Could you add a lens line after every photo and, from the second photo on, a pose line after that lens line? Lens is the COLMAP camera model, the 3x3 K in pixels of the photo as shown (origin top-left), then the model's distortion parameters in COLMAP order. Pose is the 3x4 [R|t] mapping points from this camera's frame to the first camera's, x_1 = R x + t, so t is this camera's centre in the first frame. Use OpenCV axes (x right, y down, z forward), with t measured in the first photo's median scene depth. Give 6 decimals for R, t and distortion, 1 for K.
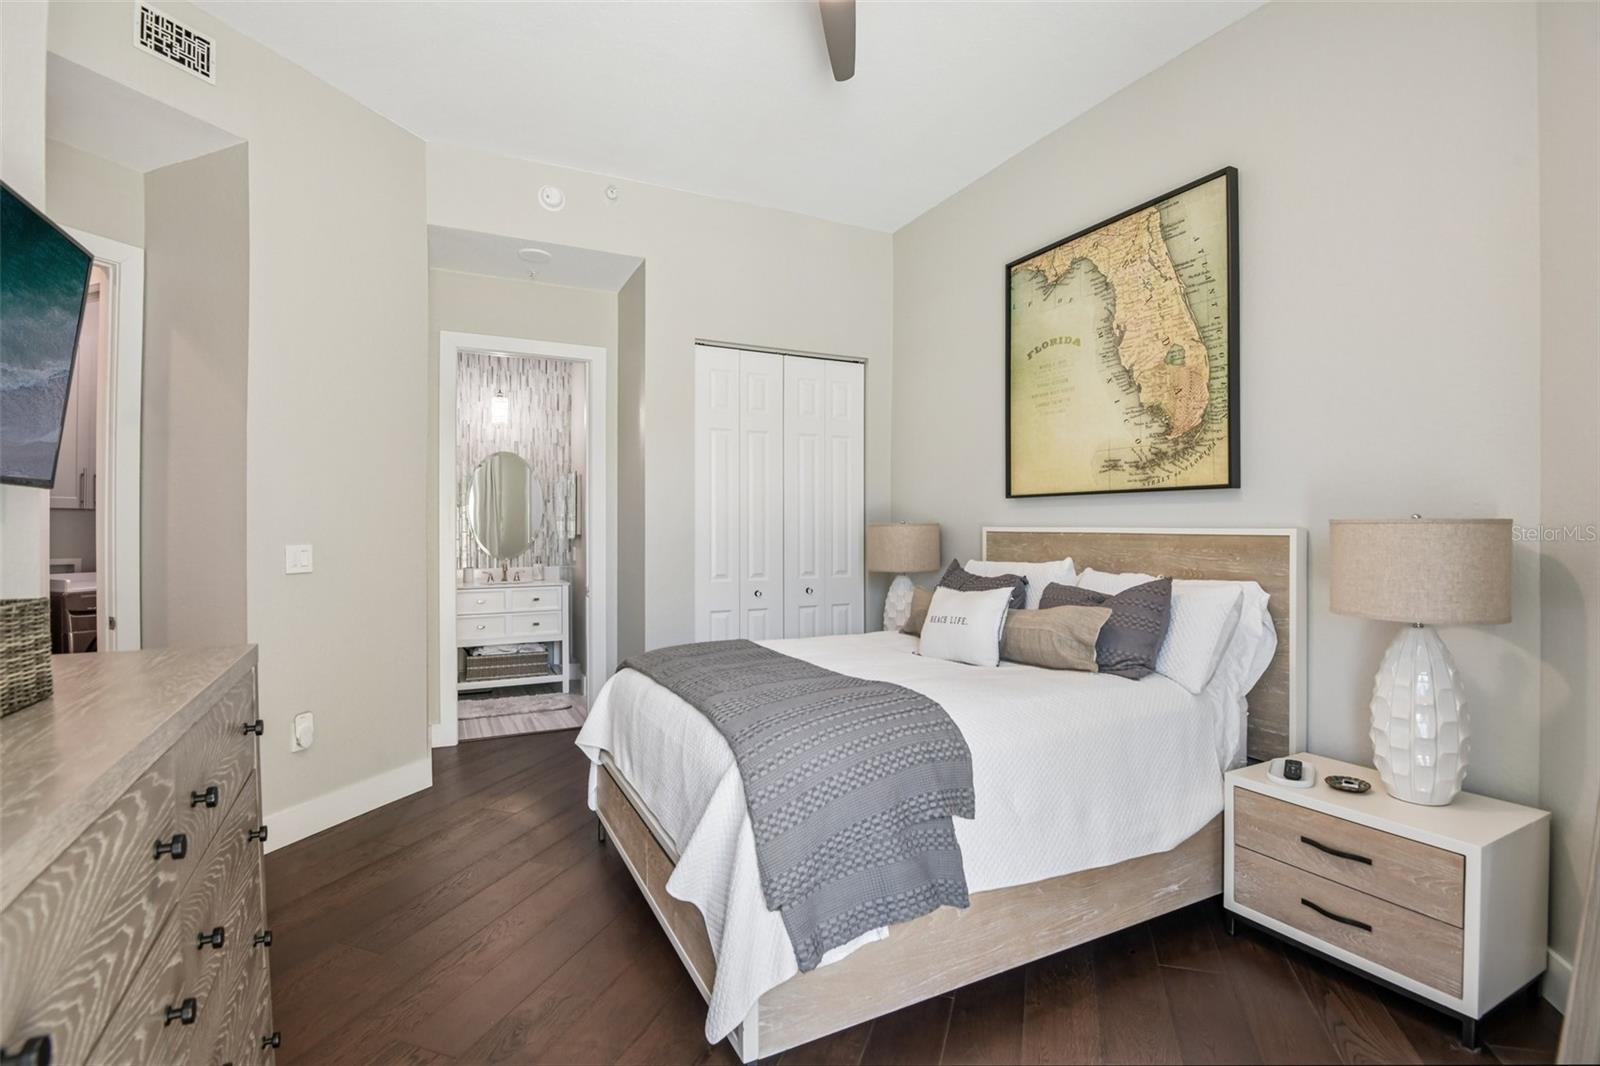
lens RADIAL K [[732.7, 0, 801.7], [0, 732.7, 520.0], [0, 0, 1]] dist [-0.000215, -0.000461]
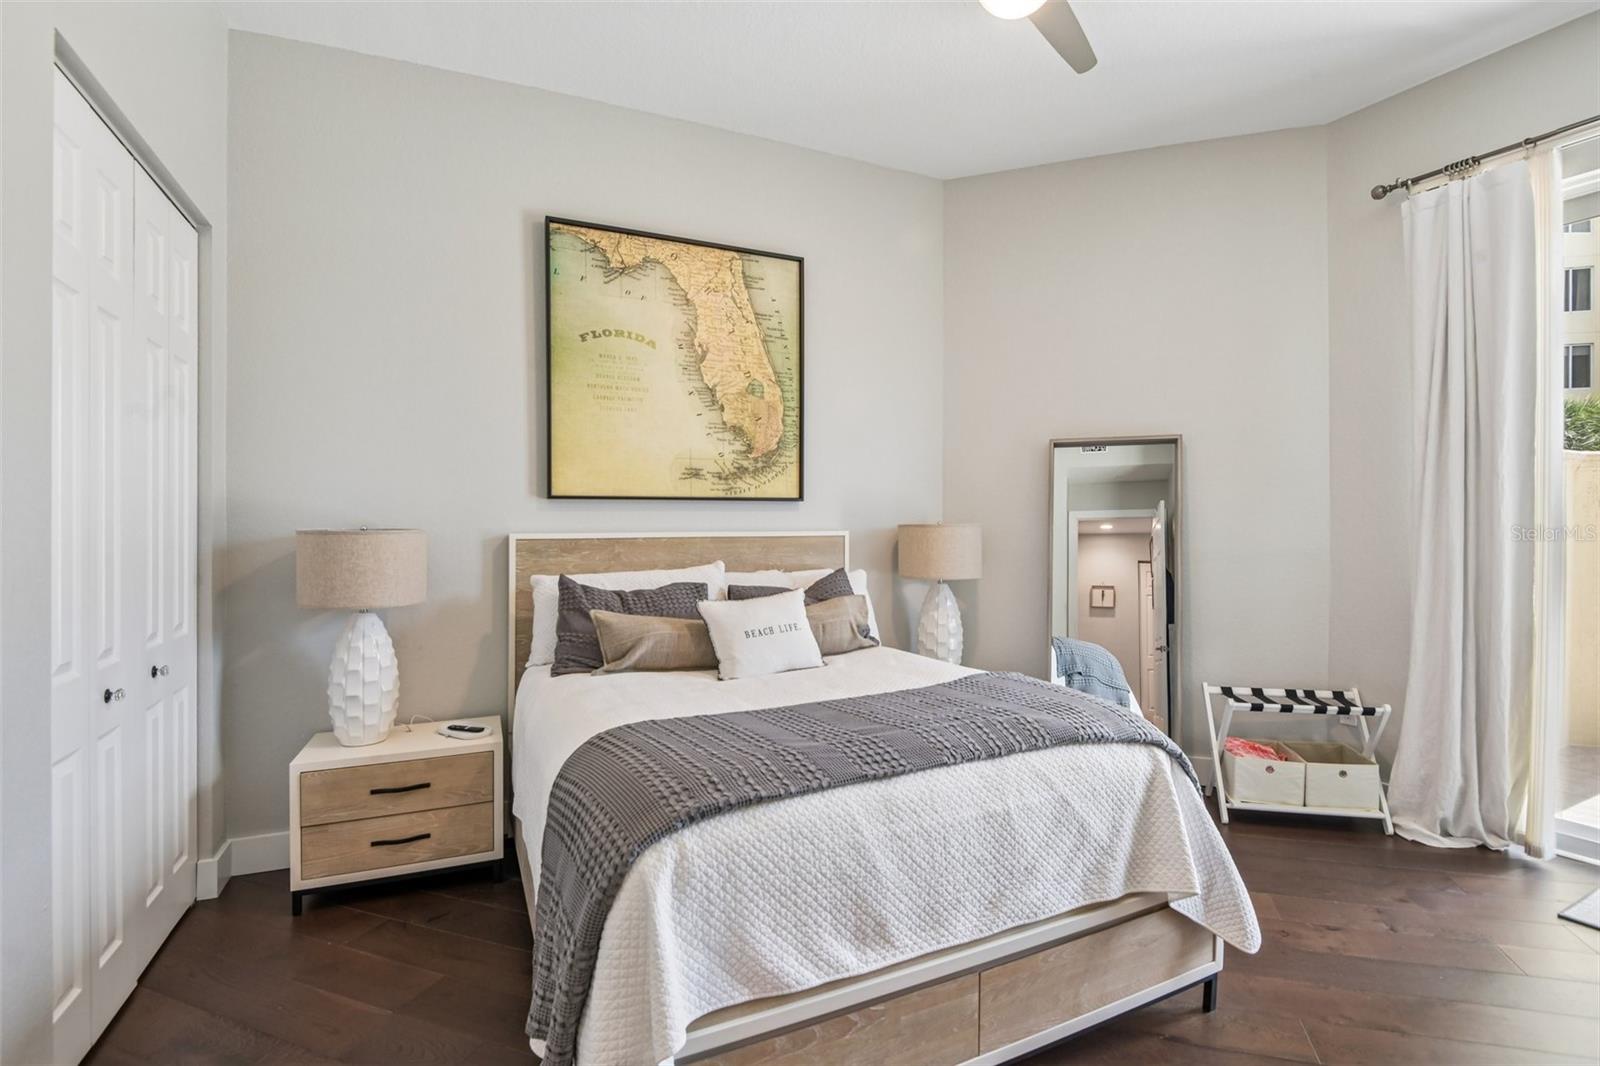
lens RADIAL K [[732.7, 0, 803.6], [0, 732.7, 540.0], [0, 0, 1]] dist [-0.000215, -0.000461]
pose [[0.045905, -0.014952, 0.998834, -0.658661], [0.001765, 0.999888, 0.014886, 0.006276], [-0.998944, 0.001079, 0.045926, 0.824215]]
